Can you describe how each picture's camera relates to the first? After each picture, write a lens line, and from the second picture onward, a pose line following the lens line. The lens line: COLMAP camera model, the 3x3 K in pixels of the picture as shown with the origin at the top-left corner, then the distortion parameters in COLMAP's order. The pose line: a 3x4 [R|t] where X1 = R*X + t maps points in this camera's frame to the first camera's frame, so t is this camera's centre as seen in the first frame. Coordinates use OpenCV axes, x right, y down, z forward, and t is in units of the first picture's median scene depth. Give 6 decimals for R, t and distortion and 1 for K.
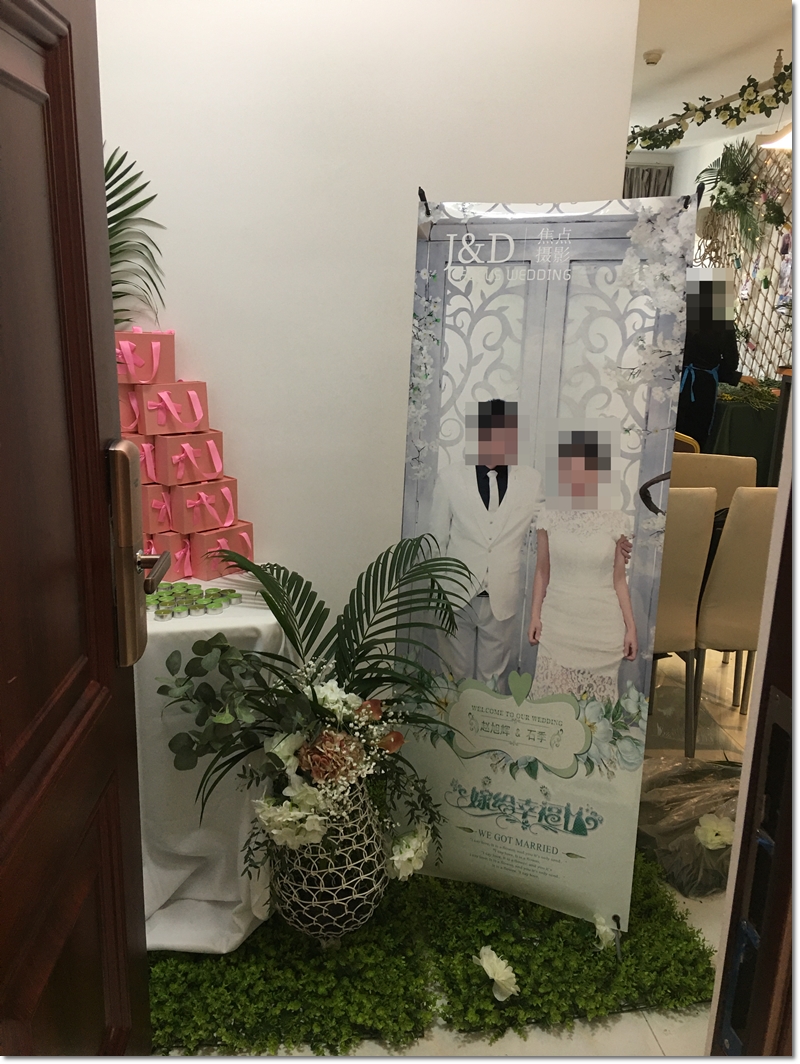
lens RADIAL K [[900.3, 0, 404.2], [0, 900.3, 531.2], [0, 0, 1]] dist [0.048094, -0.009015]
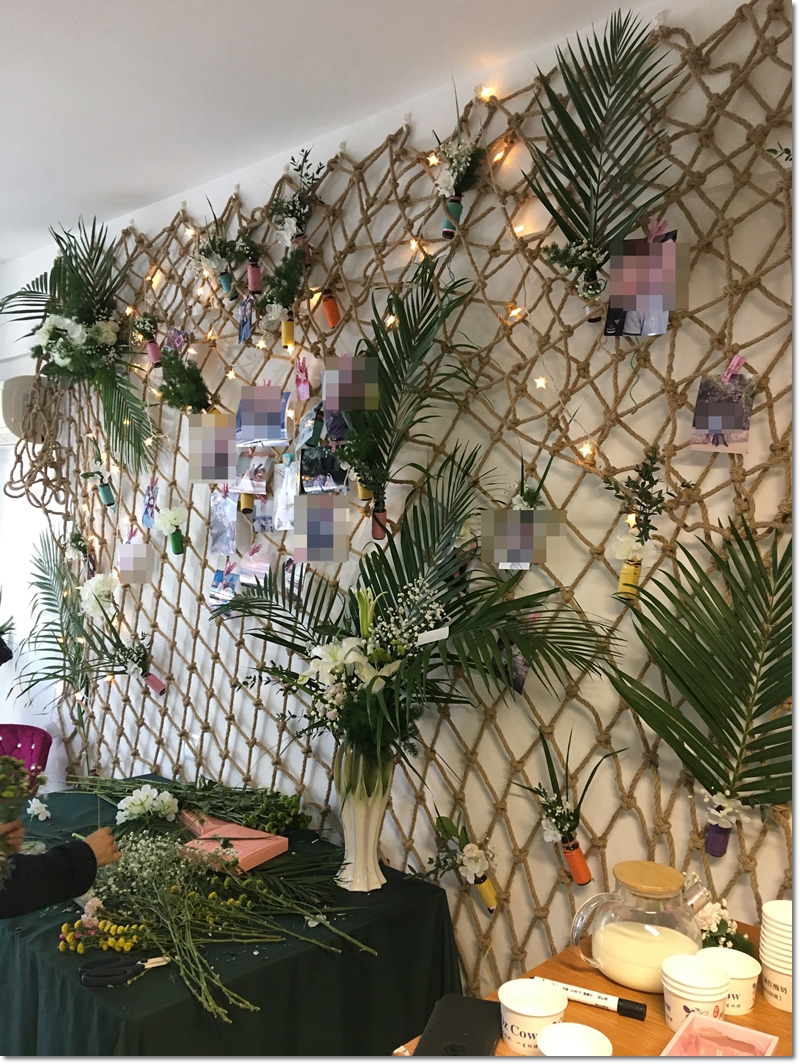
lens RADIAL K [[900.3, 0, 401.9], [0, 900.3, 529.8], [0, 0, 1]] dist [0.048094, -0.009015]
pose [[0.788318, 0.010416, 0.615180, 0.215576], [0.142752, 0.969476, -0.199344, -0.174718], [-0.598478, 0.244964, 0.762769, 0.600234]]
